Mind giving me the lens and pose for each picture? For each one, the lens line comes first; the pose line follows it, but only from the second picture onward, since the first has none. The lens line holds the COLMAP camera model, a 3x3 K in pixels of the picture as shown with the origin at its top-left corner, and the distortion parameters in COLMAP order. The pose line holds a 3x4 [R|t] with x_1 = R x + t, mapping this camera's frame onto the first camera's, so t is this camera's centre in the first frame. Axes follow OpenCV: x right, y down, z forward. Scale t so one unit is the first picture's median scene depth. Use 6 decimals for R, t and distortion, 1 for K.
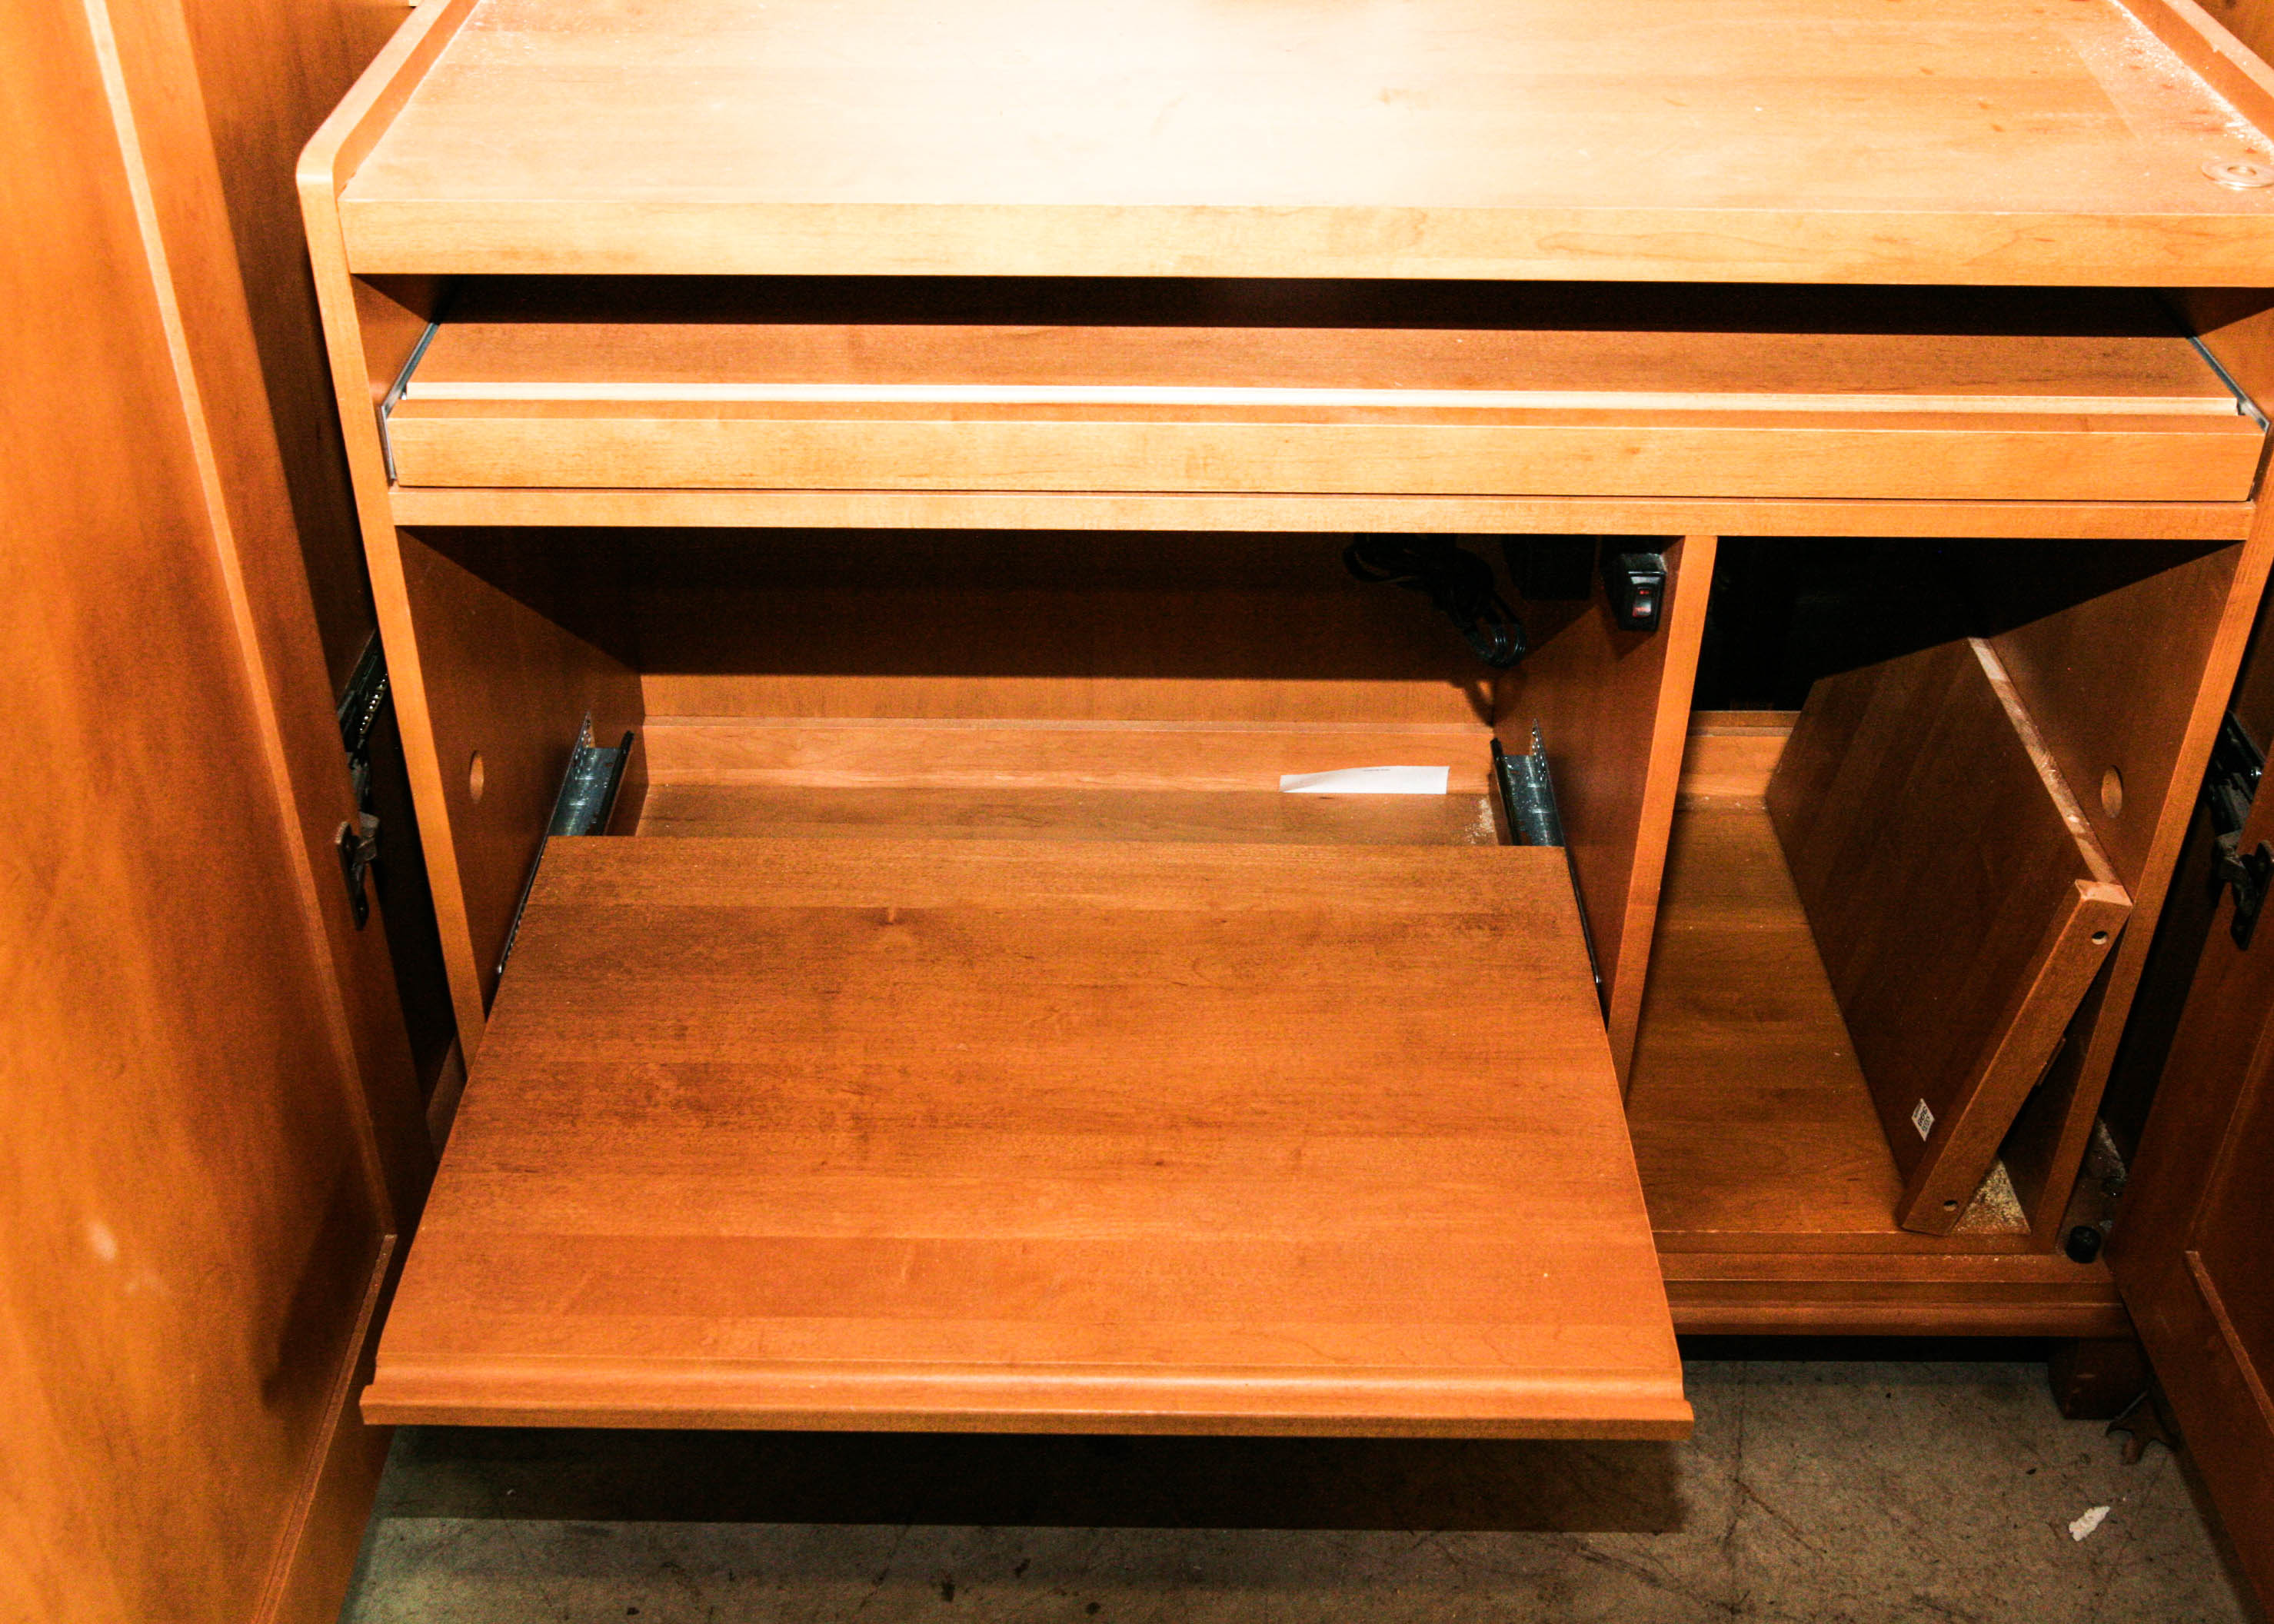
lens RADIAL K [[2447.0, 0, 1137.0], [0, 2447.0, 812.0], [0, 0, 1]] dist [-0.103174, 0.292824]
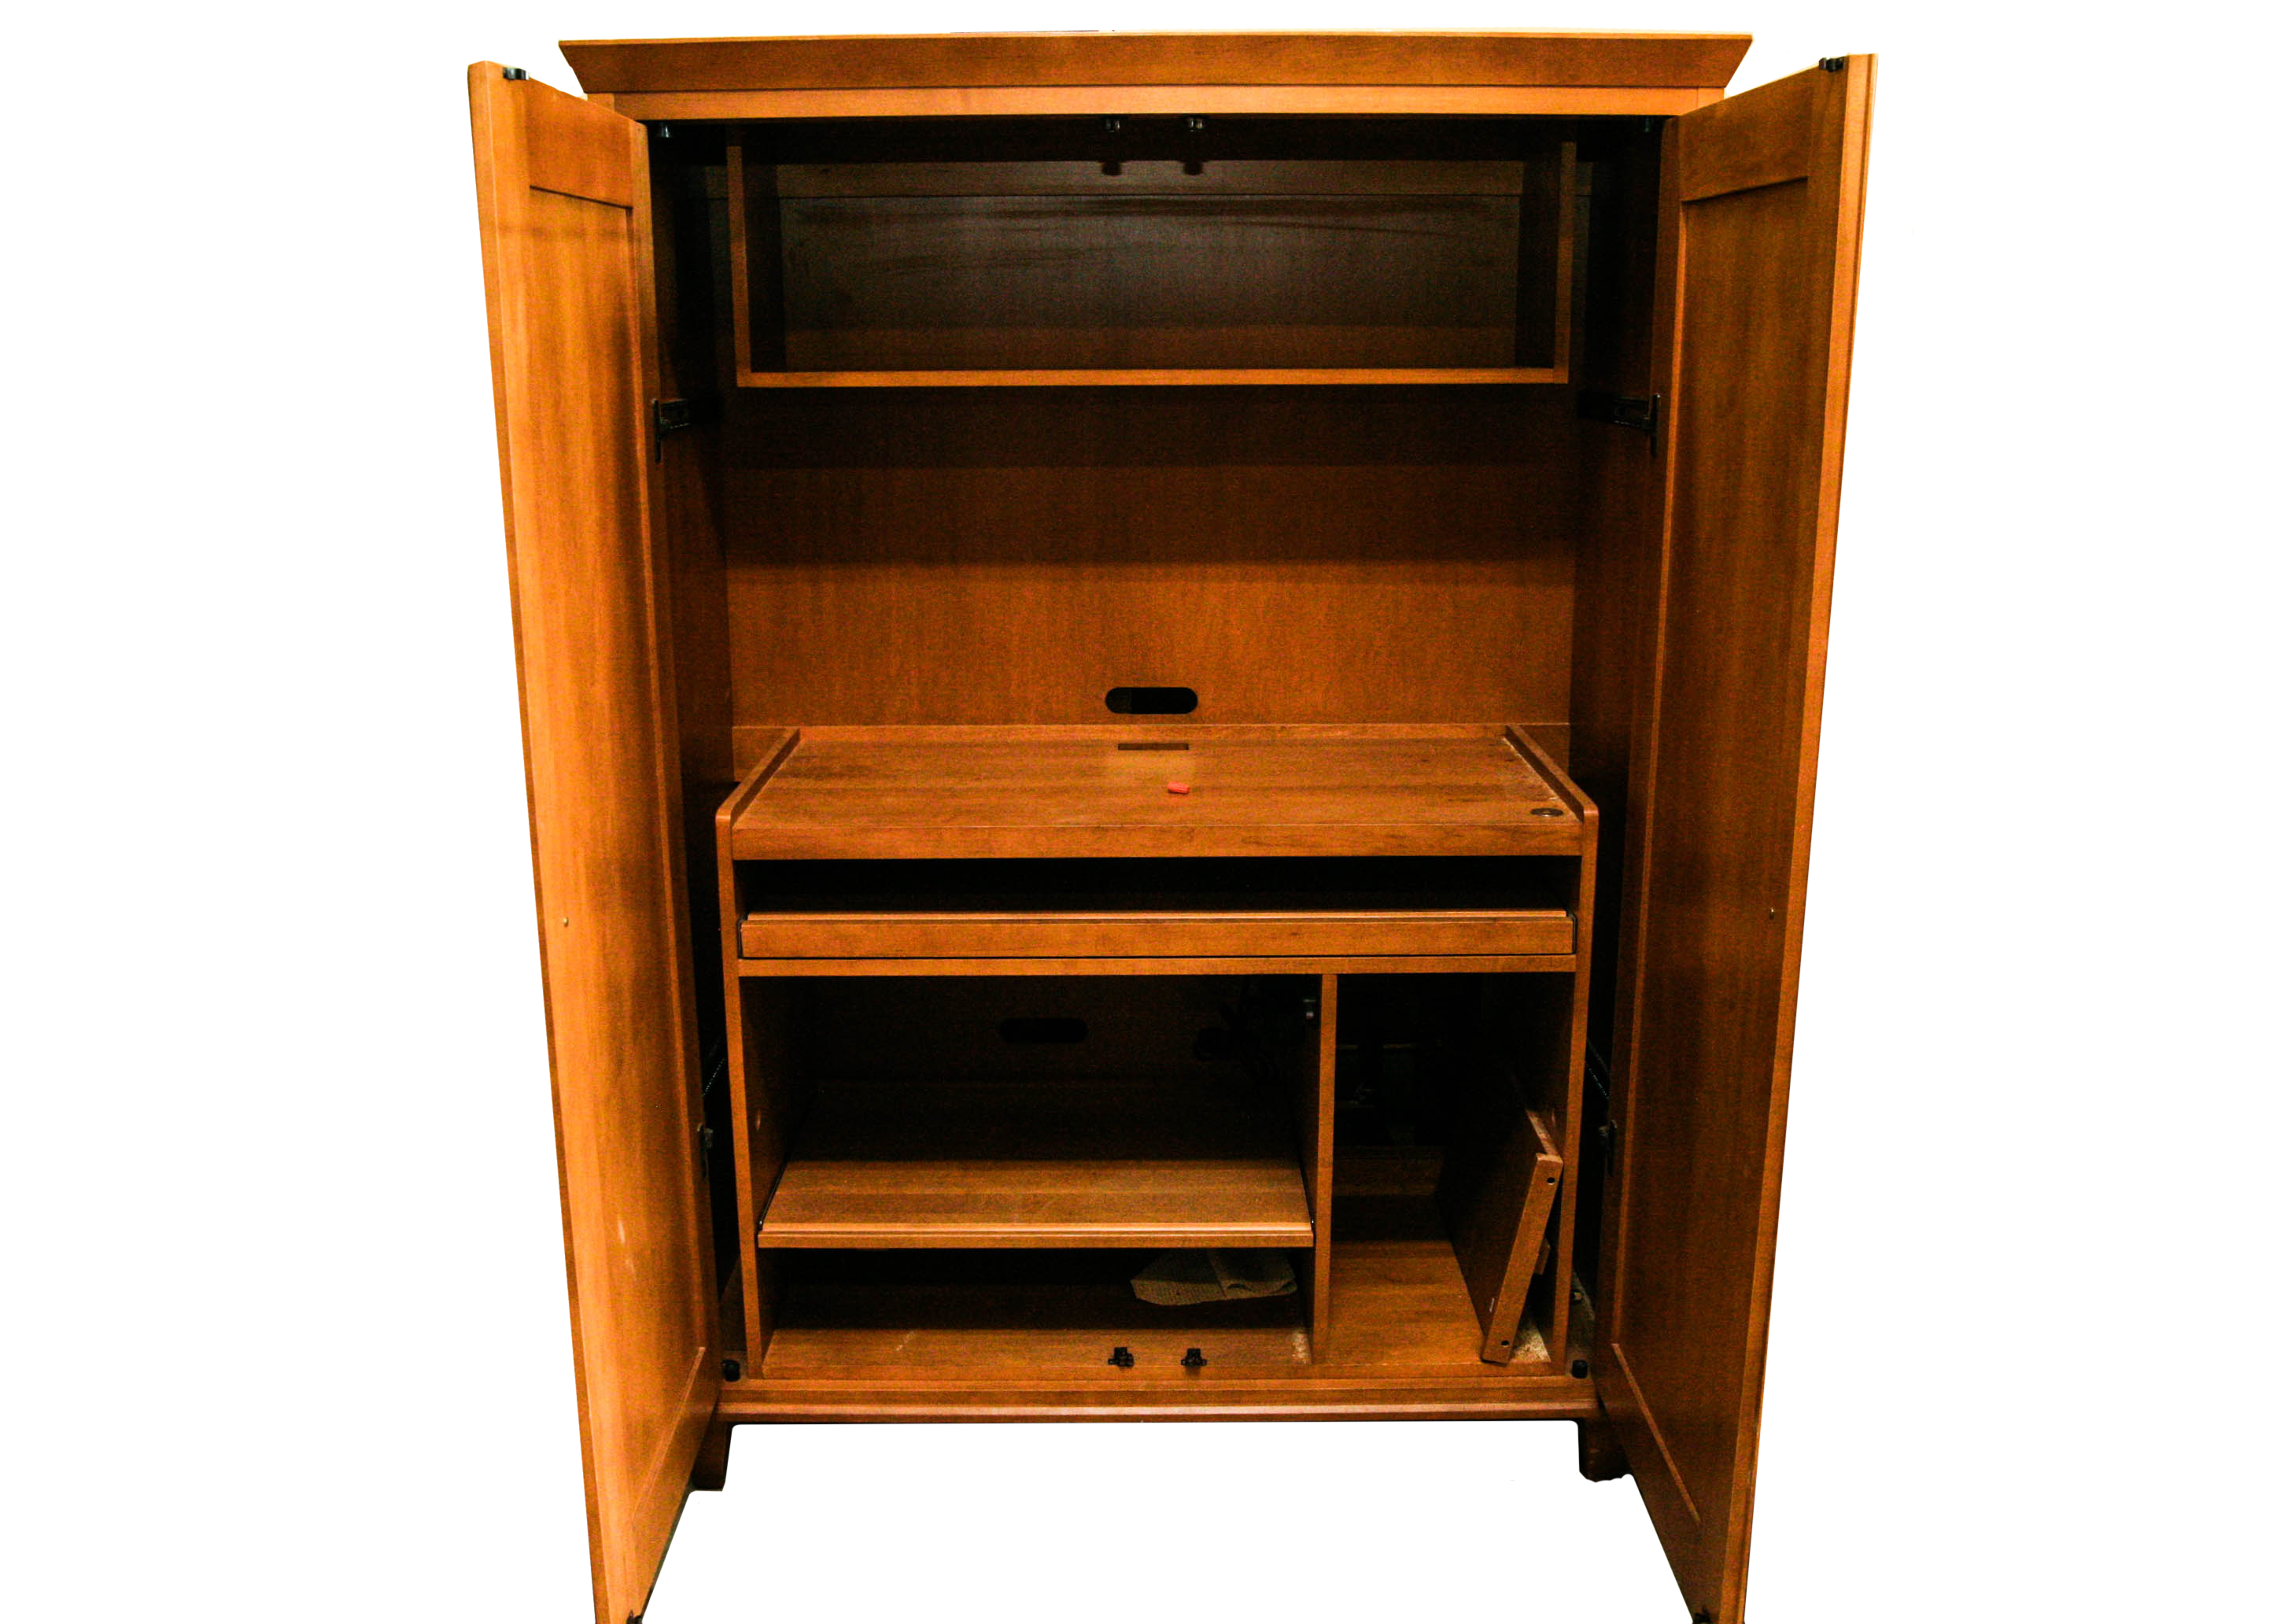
lens RADIAL K [[1967.1, 0, 1136.5], [0, 1967.1, 812.0], [0, 0, 1]] dist [-0.108886, -0.000045]
pose [[0.999907, -0.013412, 0.002659, 0.054301], [0.013451, 0.929966, -0.367400, 0.399859], [0.002454, 0.367401, 0.930059, -0.707444]]
